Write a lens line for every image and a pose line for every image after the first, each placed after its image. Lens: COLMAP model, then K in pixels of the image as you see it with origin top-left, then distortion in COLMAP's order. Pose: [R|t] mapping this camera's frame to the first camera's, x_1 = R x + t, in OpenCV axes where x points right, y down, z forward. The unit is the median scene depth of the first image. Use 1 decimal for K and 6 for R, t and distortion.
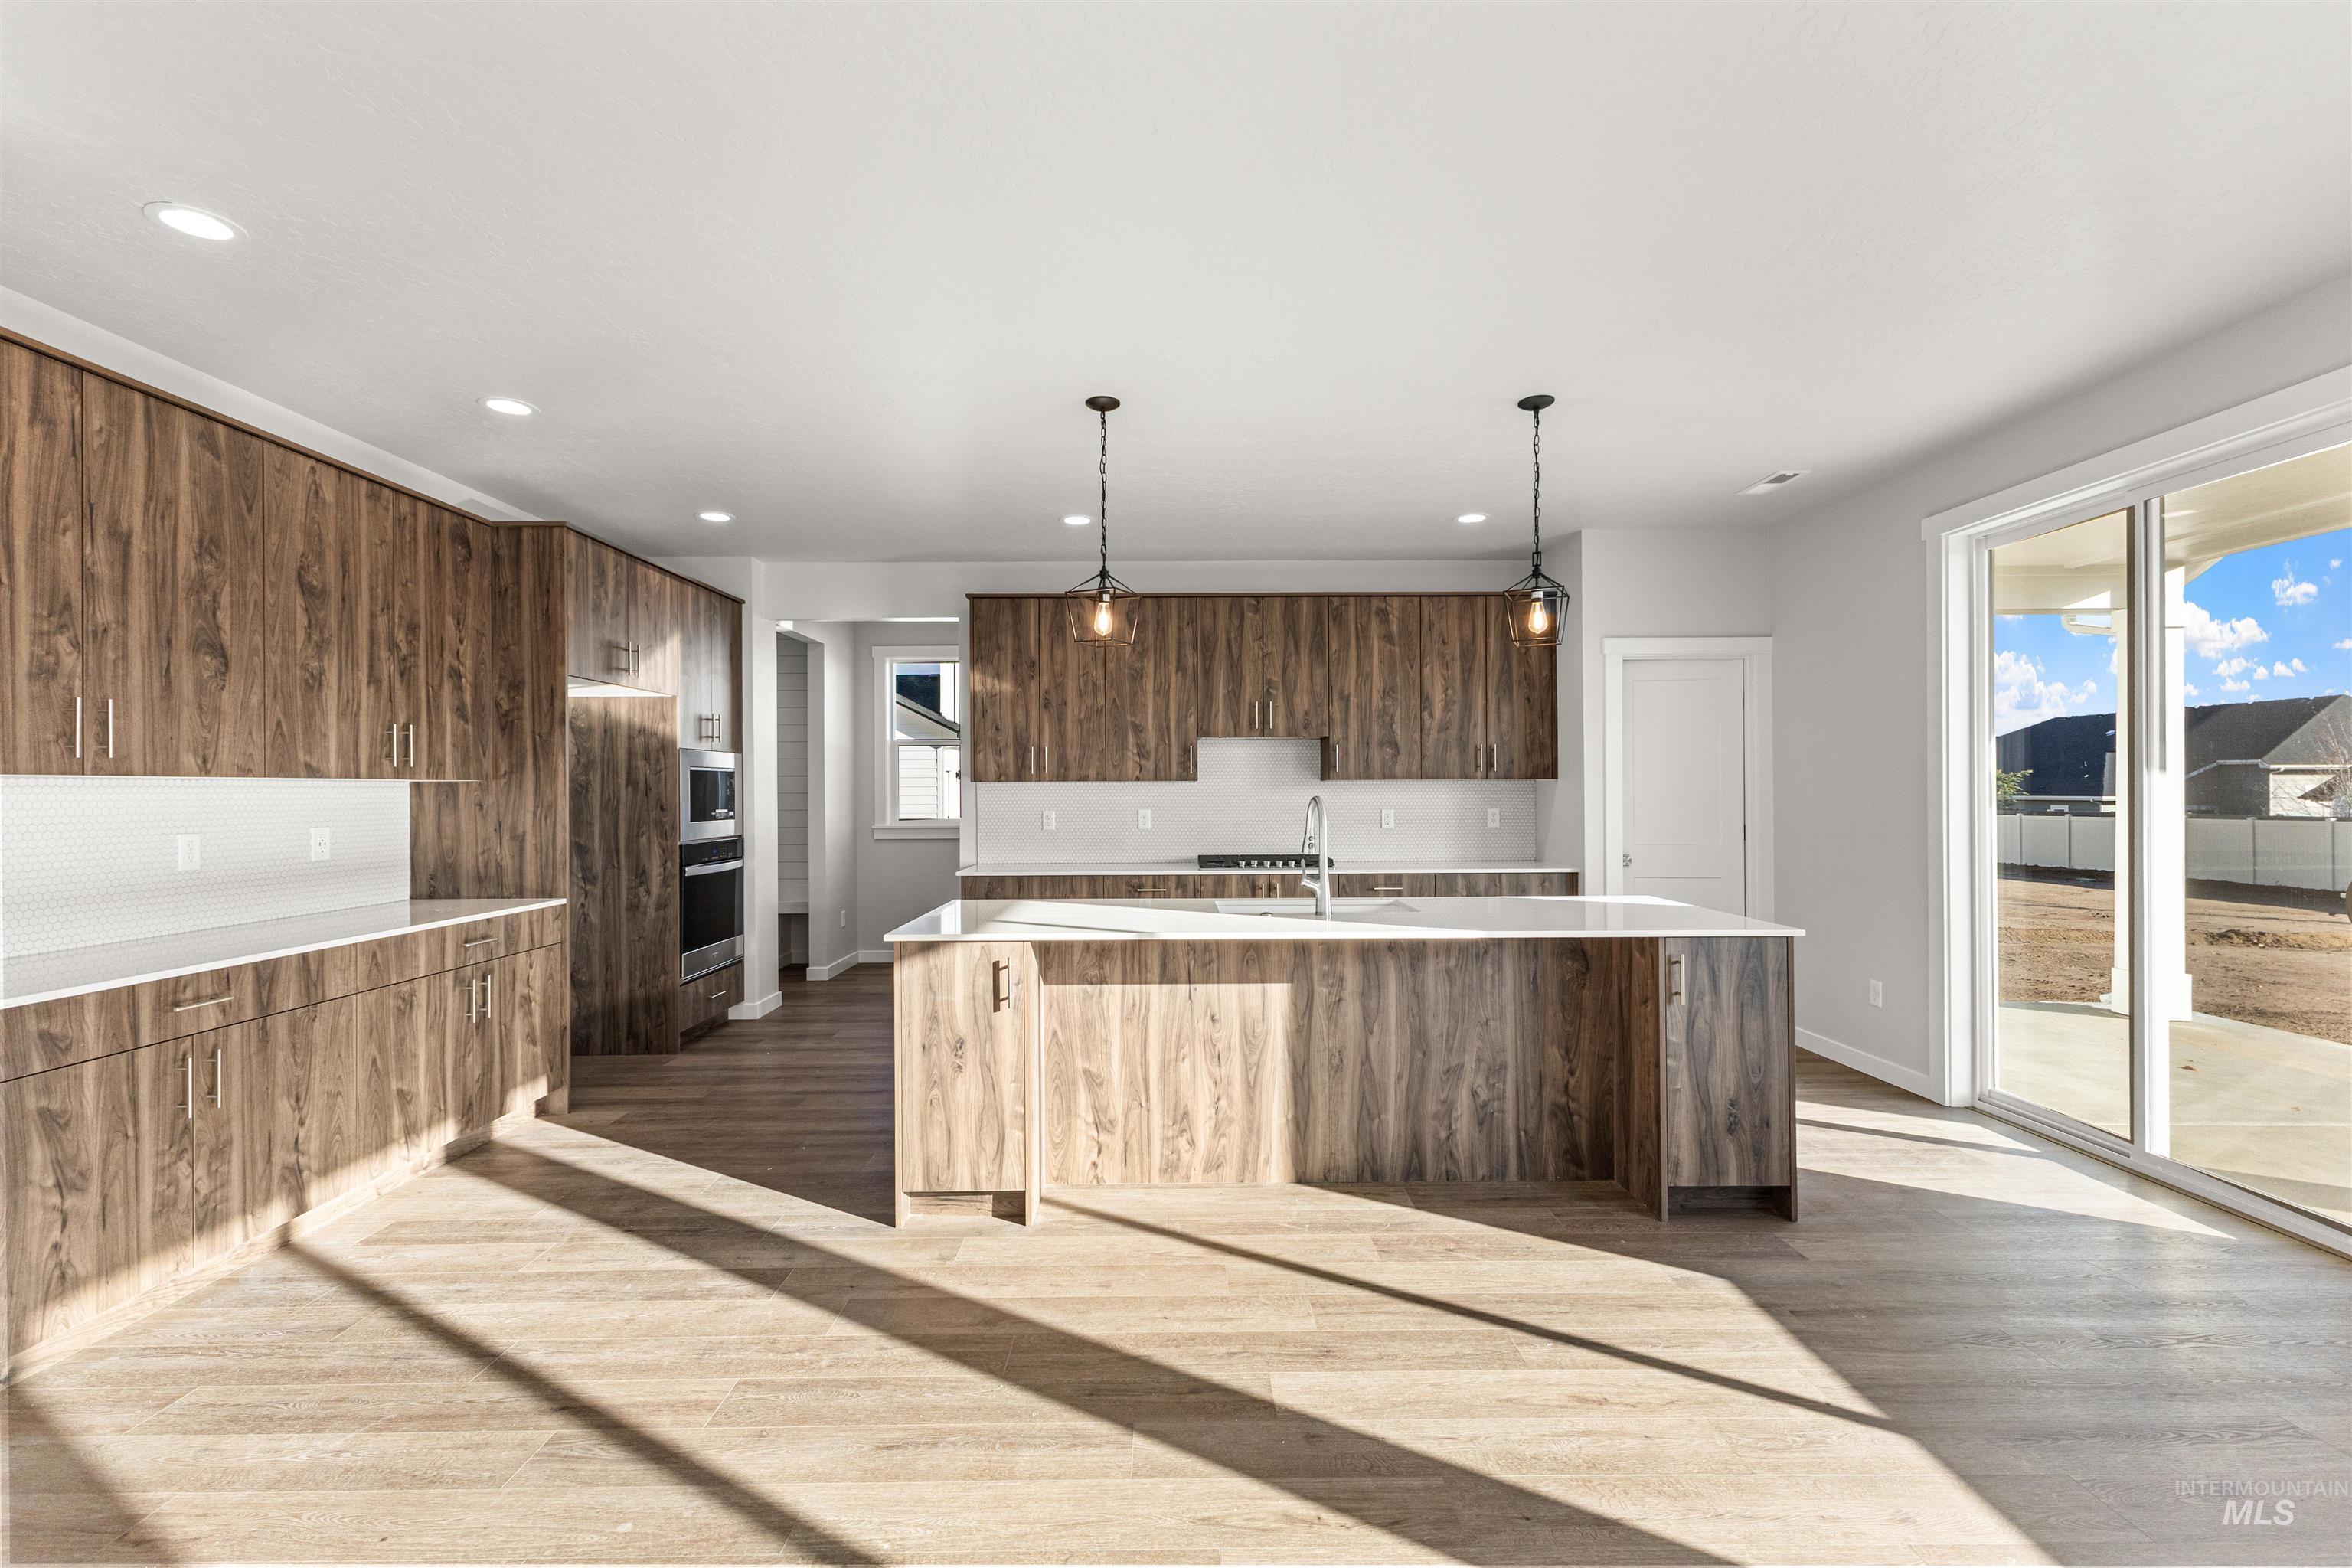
lens RADIAL K [[1009.9, 0, 1176.0], [0, 1009.9, 784.0], [0, 0, 1]] dist [0.013323, -0.004649]
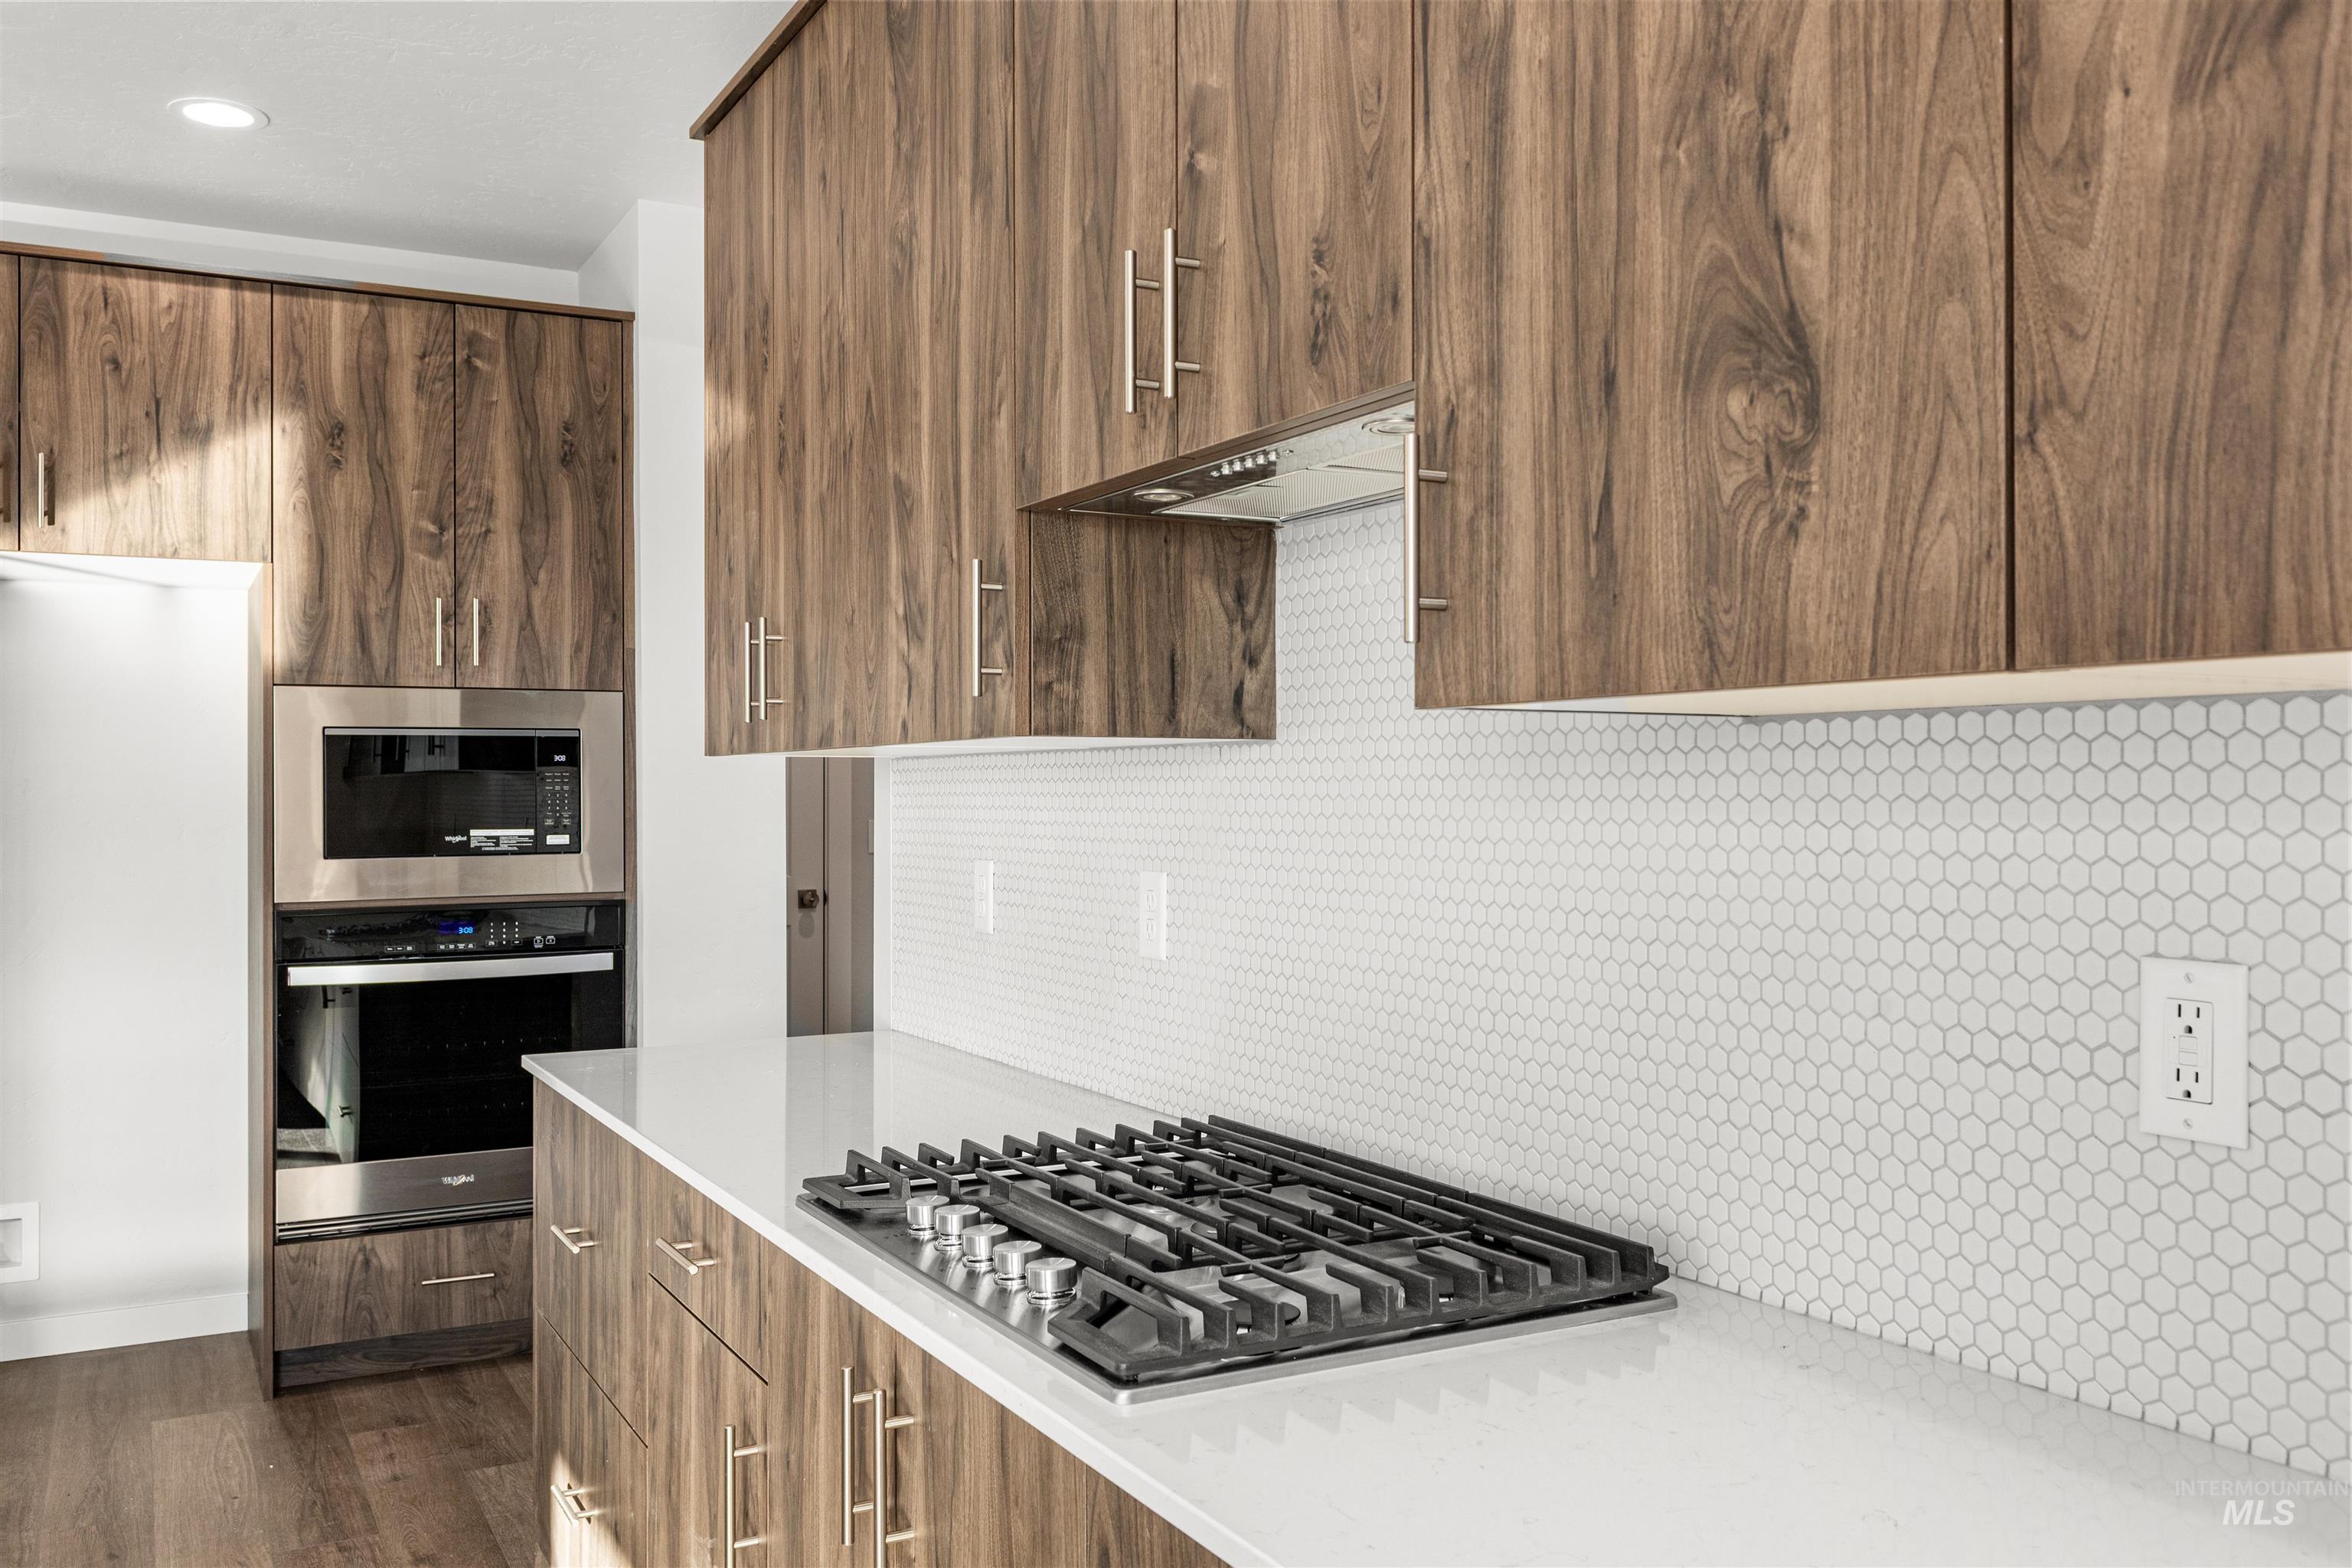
lens RADIAL K [[1929.1, 0, 1176.0], [0, 1929.1, 784.0], [0, 0, 1]] dist [-0.002920, -0.000569]
pose [[0.471669, 0.000605, -0.881775, 0.570001], [0.008079, 0.999955, 0.005007, 0.006804], [0.881739, -0.009485, 0.471643, 1.347298]]
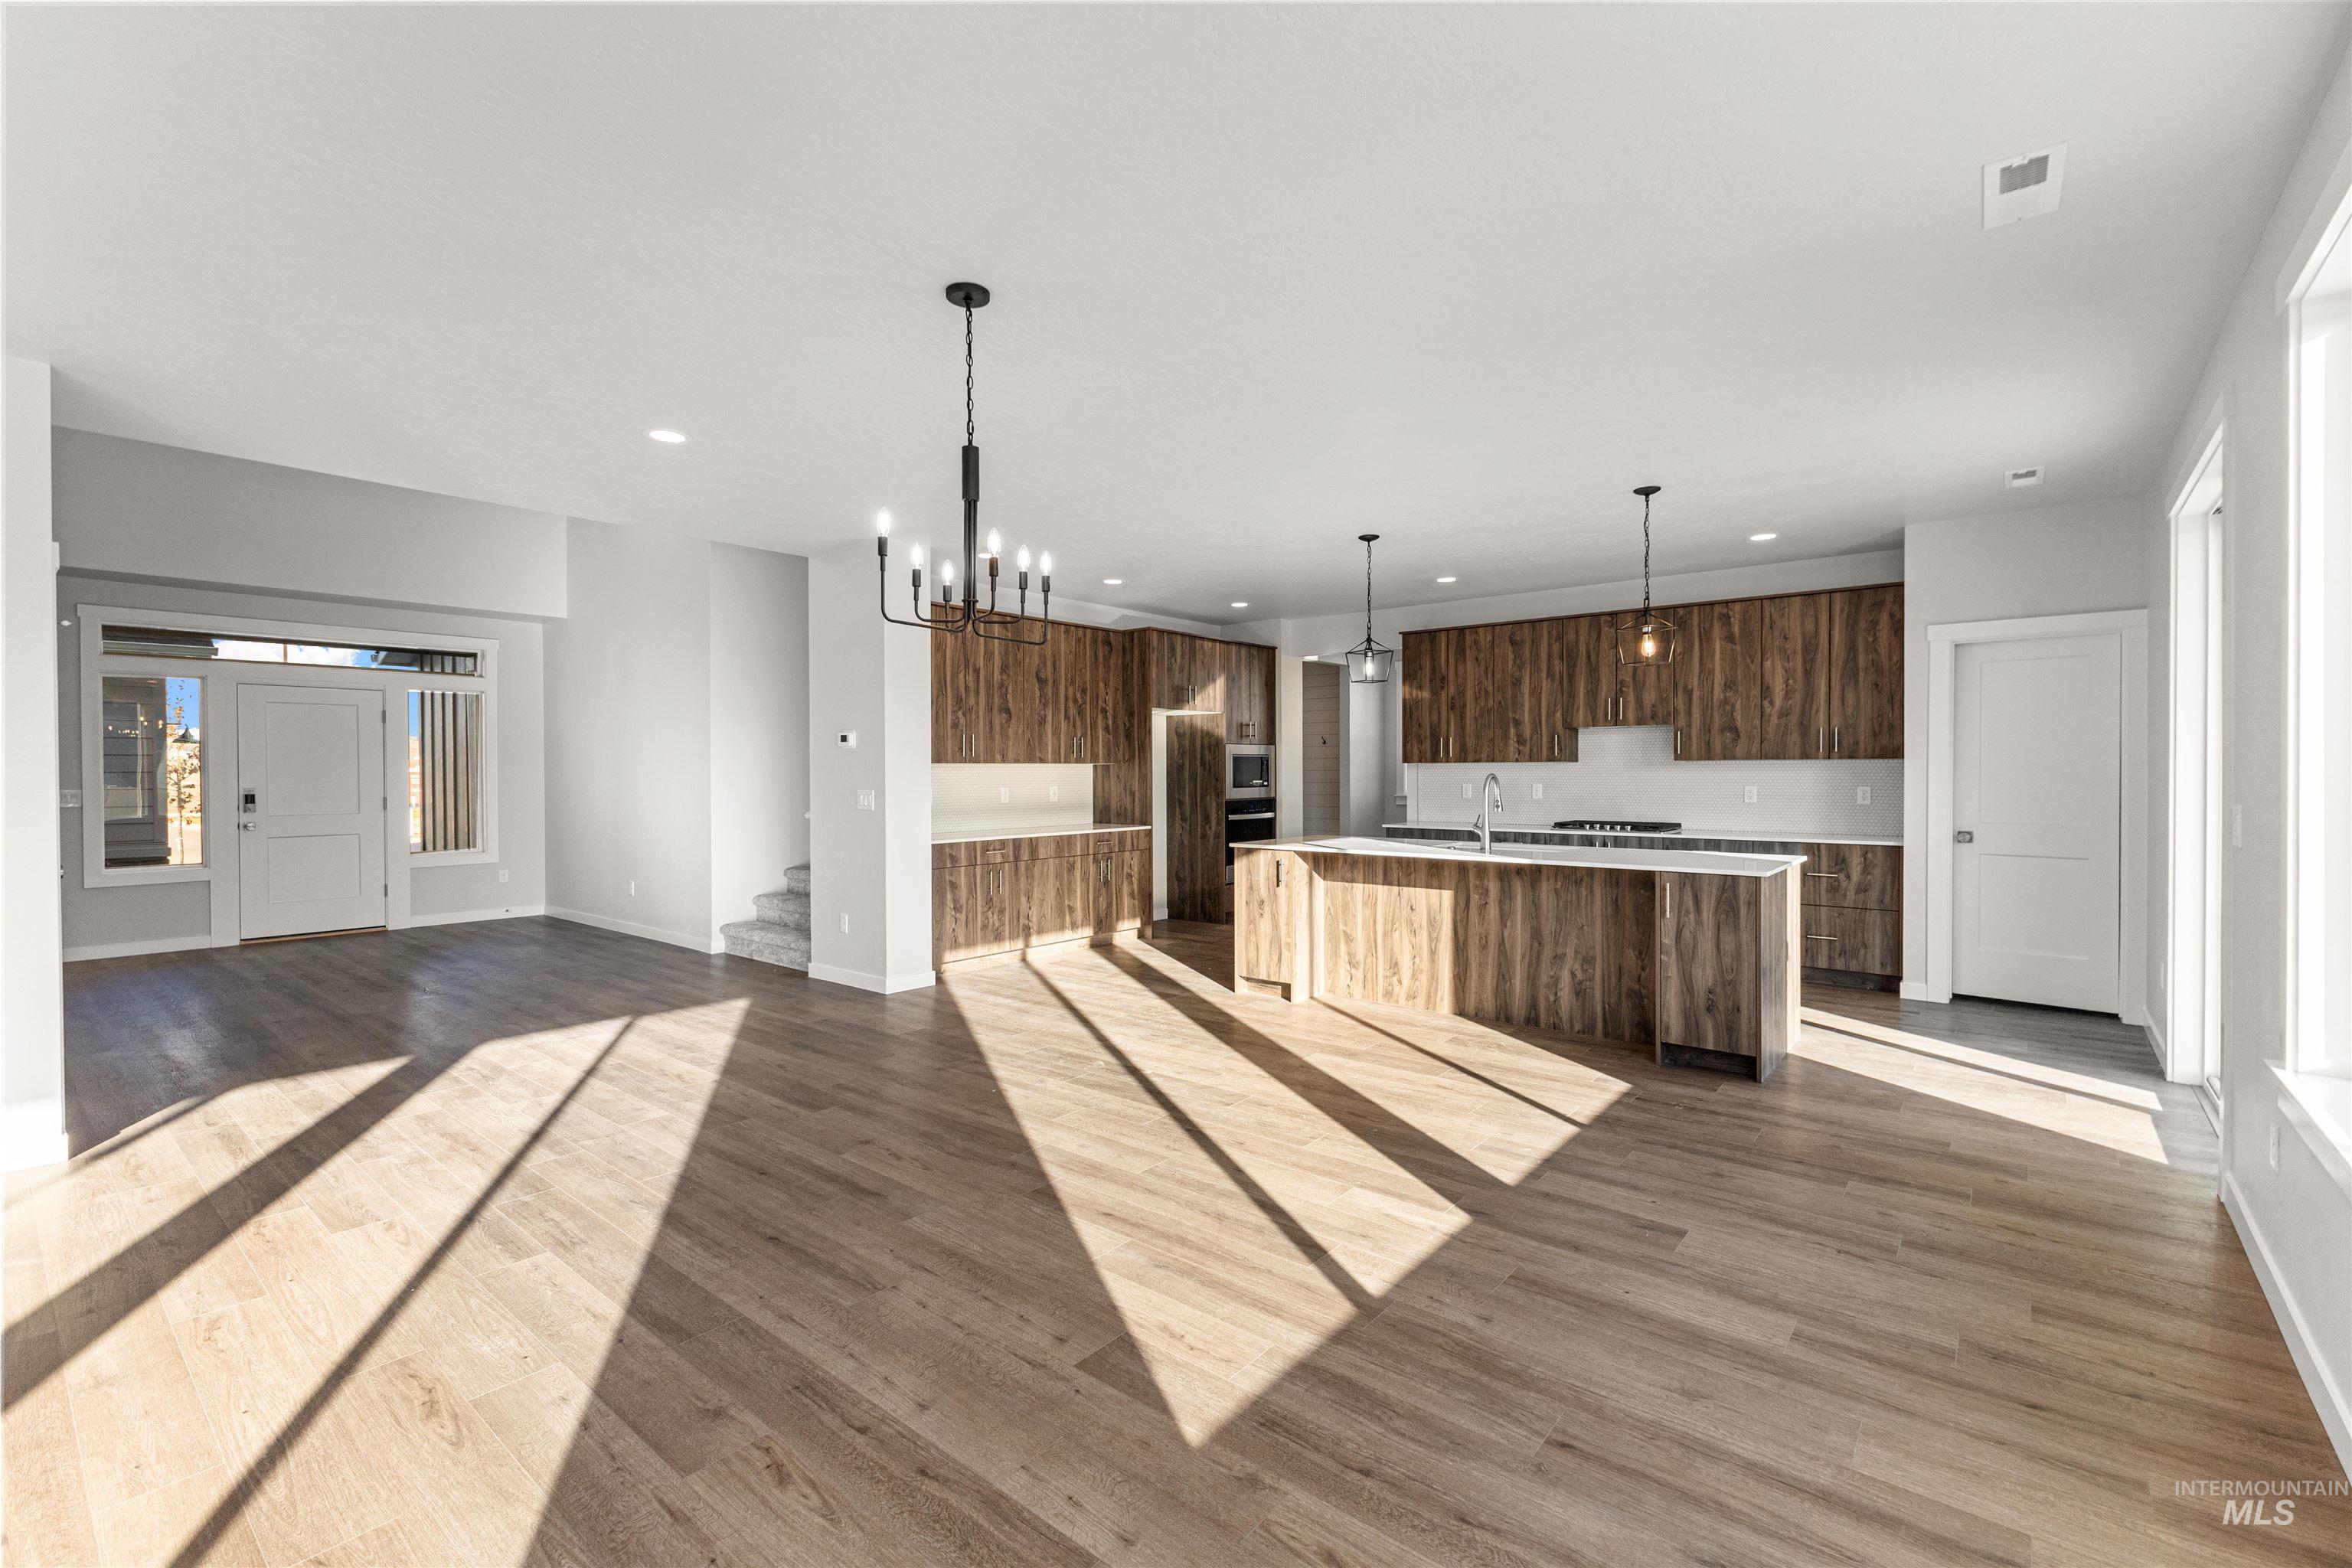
lens RADIAL K [[1009.3, 0, 1180.6], [0, 1009.3, 767.3], [0, 0, 1]] dist [0.001570, 0.000190]
pose [[0.764959, 0.000386, -0.644079, 0.752303], [0.003534, 0.999982, 0.004796, -0.006355], [0.644069, -0.005945, 0.764944, -0.466819]]
